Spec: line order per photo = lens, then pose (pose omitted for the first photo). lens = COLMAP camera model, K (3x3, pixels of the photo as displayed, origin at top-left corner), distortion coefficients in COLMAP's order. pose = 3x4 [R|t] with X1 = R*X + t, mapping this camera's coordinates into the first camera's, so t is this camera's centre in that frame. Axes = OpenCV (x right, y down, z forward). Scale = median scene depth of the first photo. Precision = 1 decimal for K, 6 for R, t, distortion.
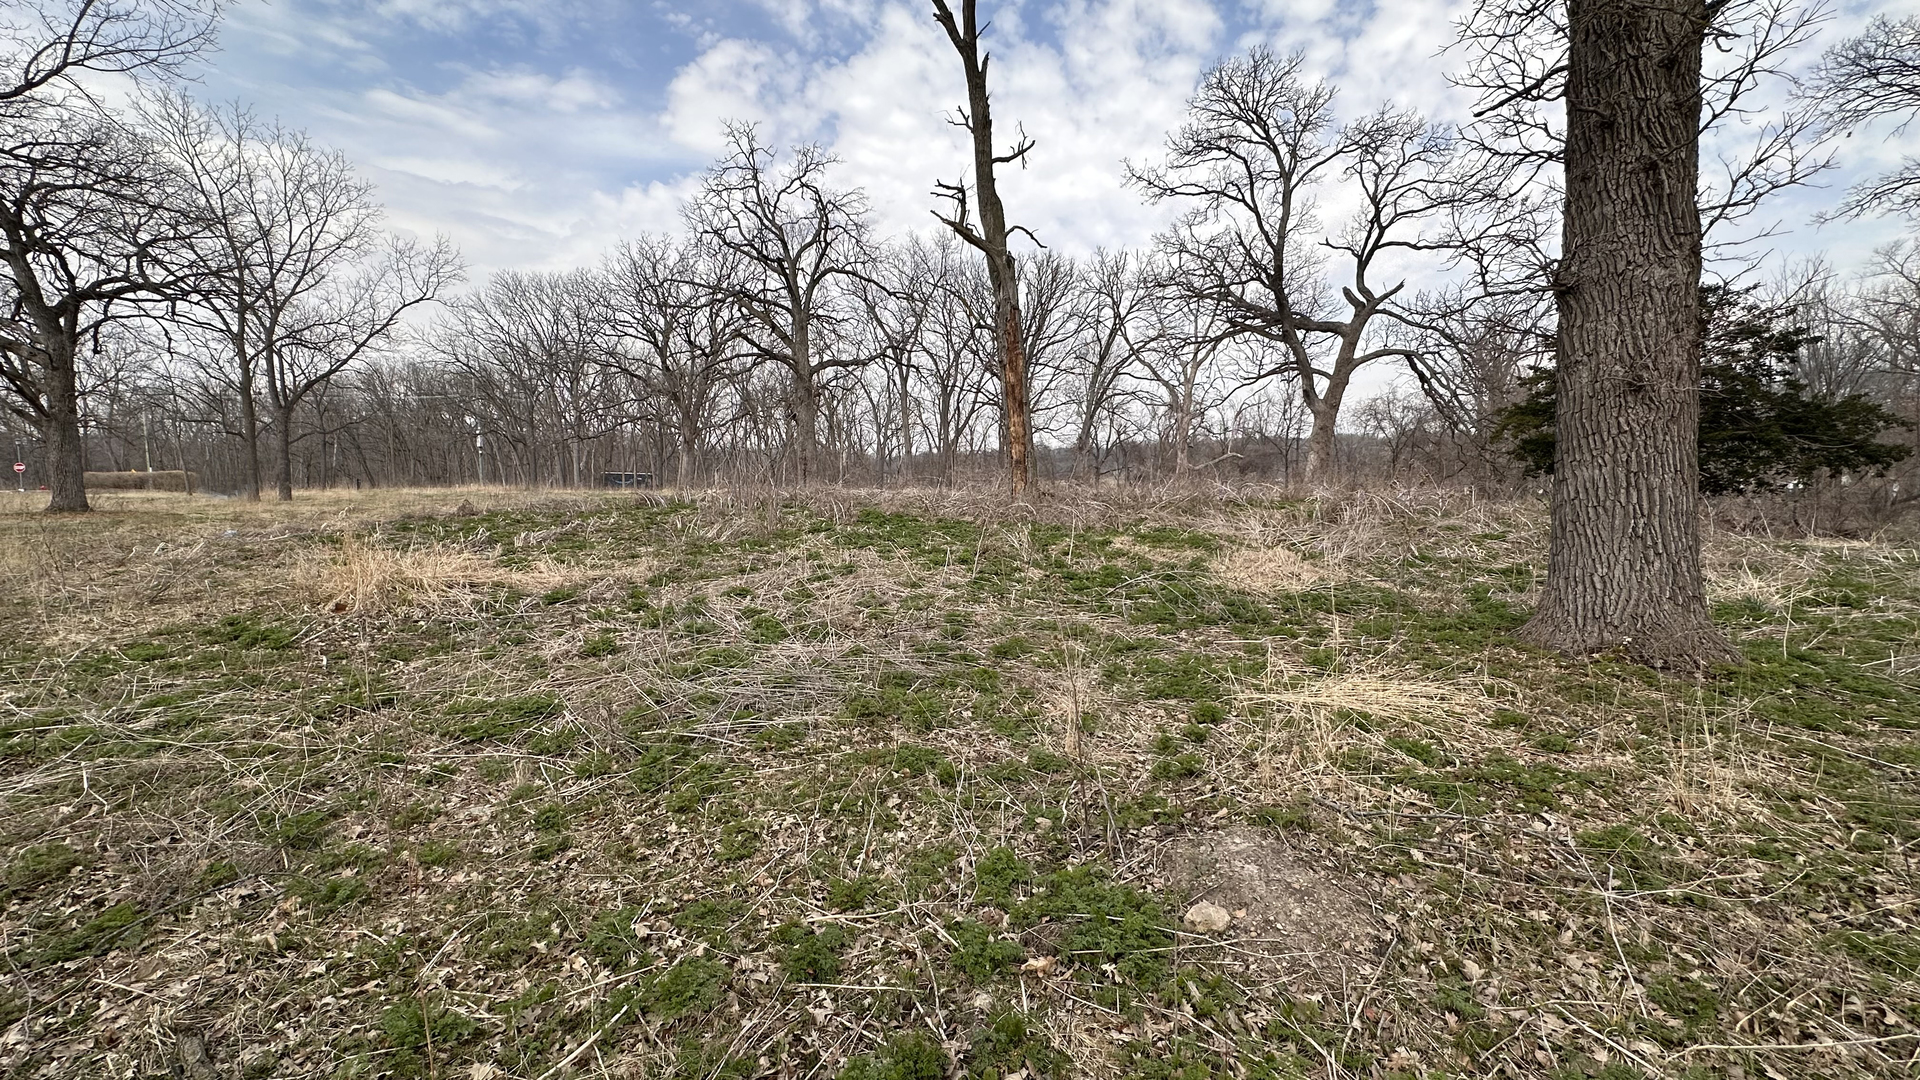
lens RADIAL K [[794.1, 0, 971.2], [0, 794.1, 535.3], [0, 0, 1]] dist [-0.004052, 0.002769]
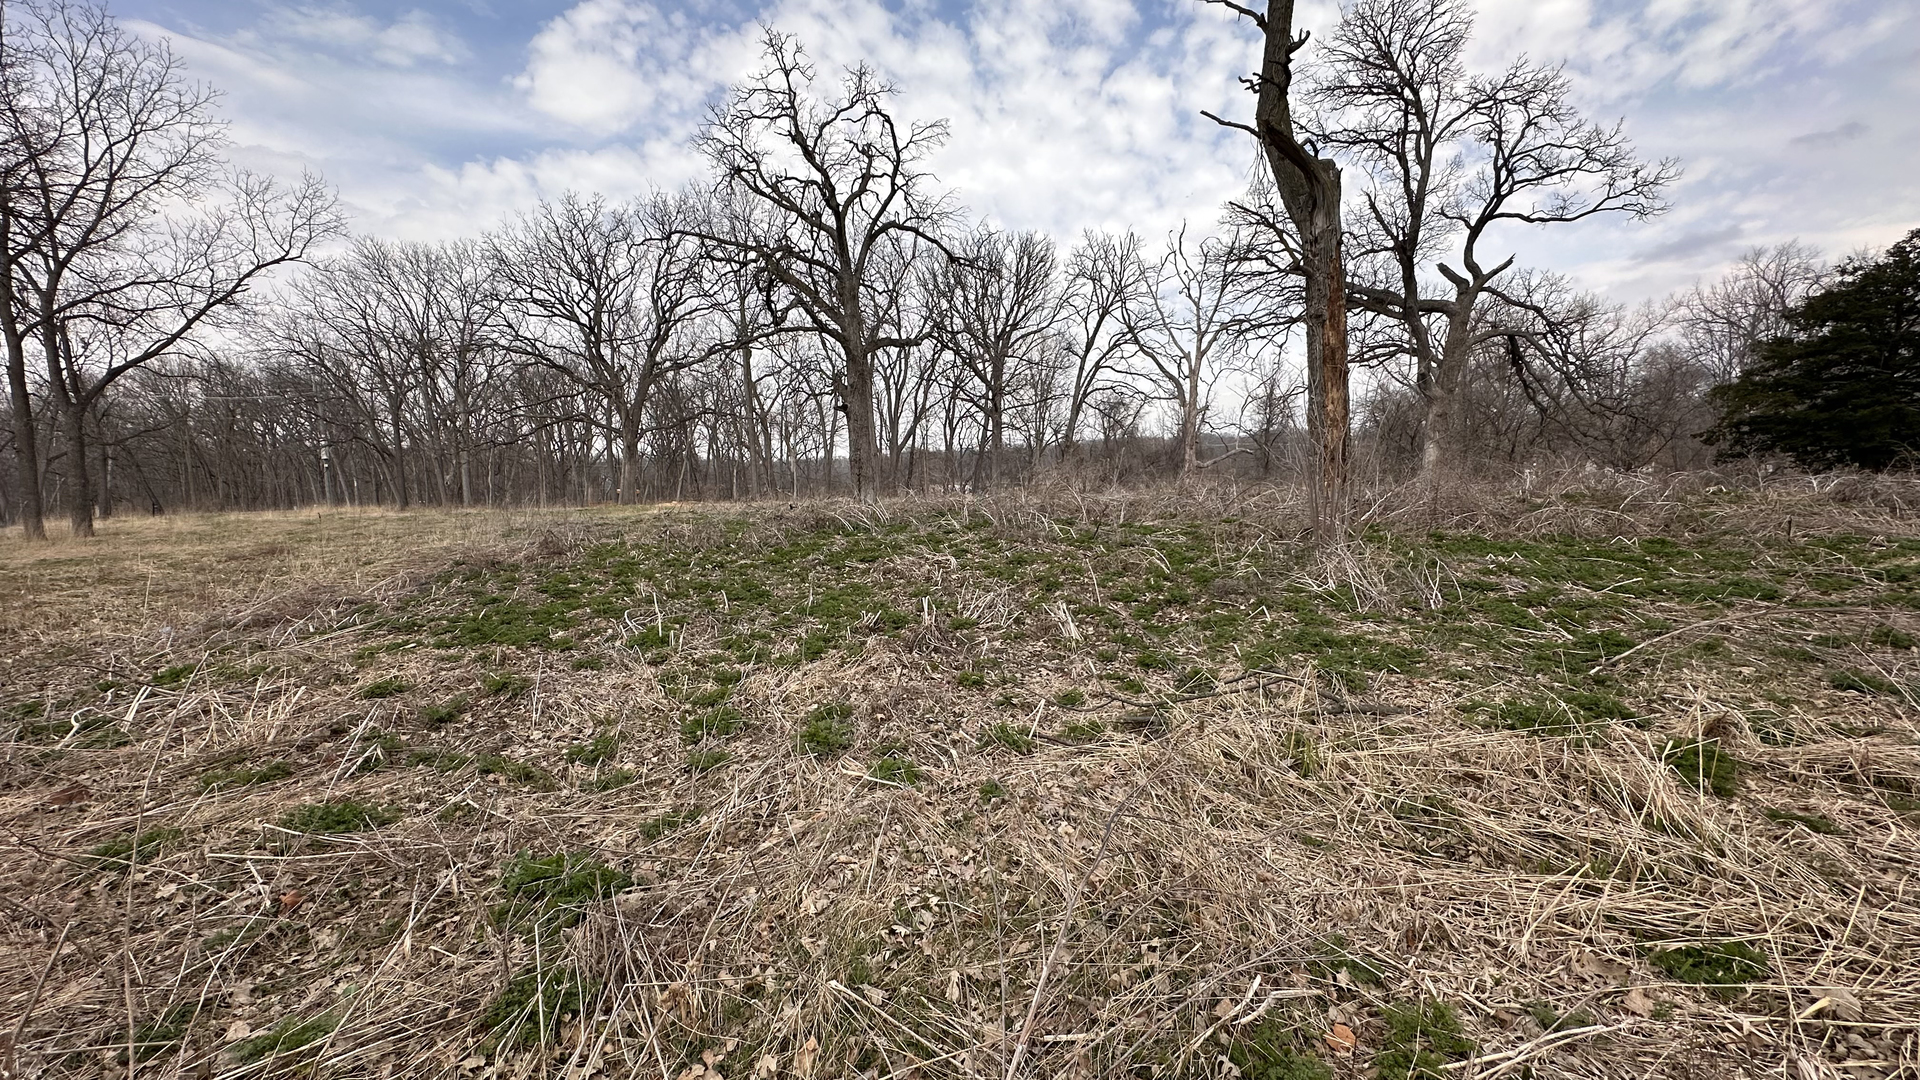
lens RADIAL K [[794.1, 0, 963.9], [0, 794.1, 543.7], [0, 0, 1]] dist [-0.004052, 0.002769]
pose [[0.984901, -0.036614, 0.169200, -0.089003], [0.036047, 0.999329, 0.006423, -0.005288], [-0.169322, -0.000227, 0.985561, 0.070302]]
